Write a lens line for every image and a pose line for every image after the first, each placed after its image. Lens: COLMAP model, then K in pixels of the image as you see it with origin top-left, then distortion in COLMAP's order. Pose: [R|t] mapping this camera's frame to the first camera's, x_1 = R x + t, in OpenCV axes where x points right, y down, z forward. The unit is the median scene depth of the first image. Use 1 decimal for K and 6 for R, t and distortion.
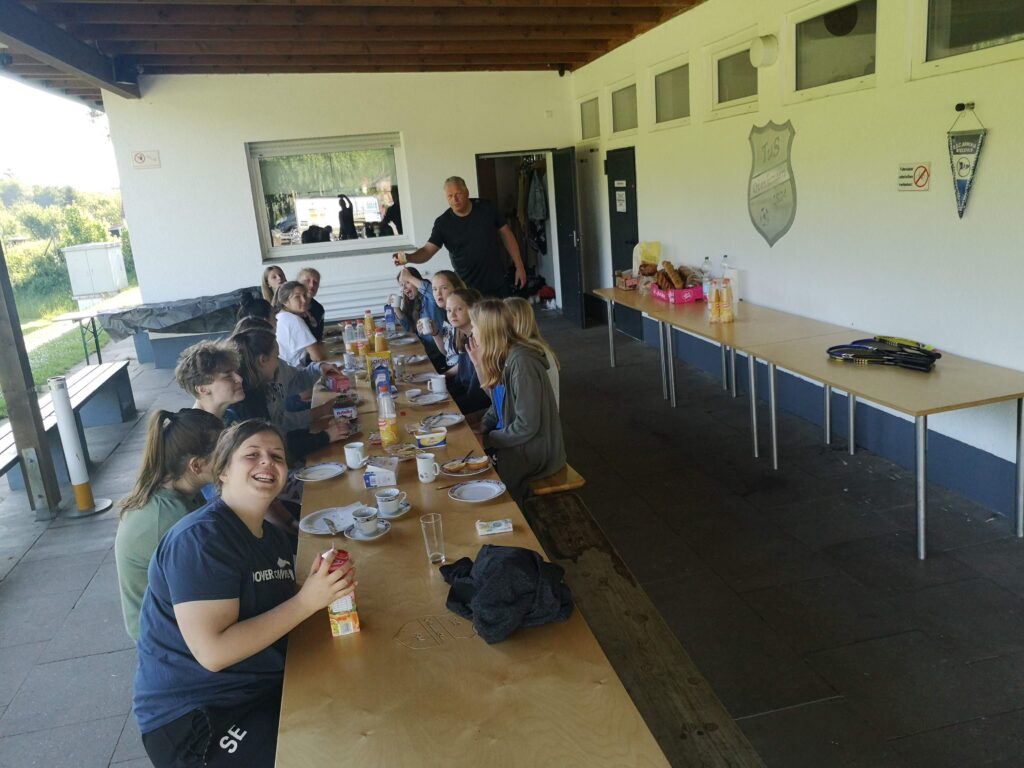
lens RADIAL K [[815.9, 0, 512.0], [0, 815.9, 384.0], [0, 0, 1]] dist [-0.002502, -0.003112]
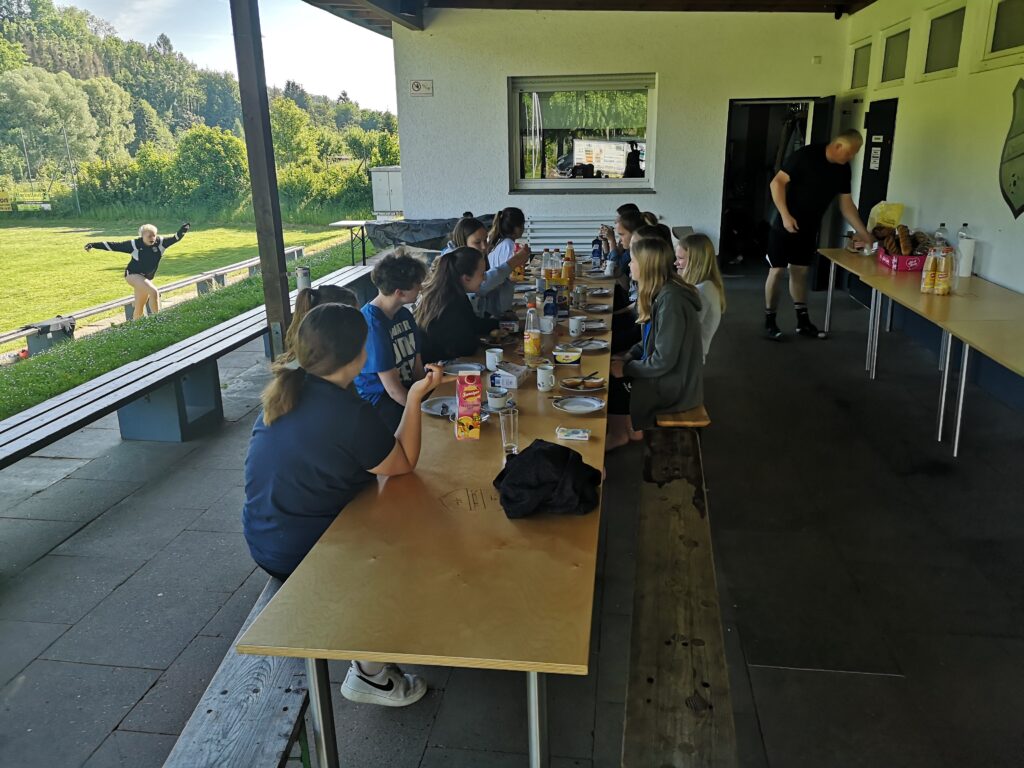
lens RADIAL K [[791.2, 0, 512.0], [0, 791.2, 384.0], [0, 0, 1]] dist [0.076836, -0.106571]
pose [[0.938675, 0.163062, -0.303810, 0.100687], [-0.142217, 0.985765, 0.089678, 0.011681], [0.314108, -0.040972, 0.948503, -0.016343]]
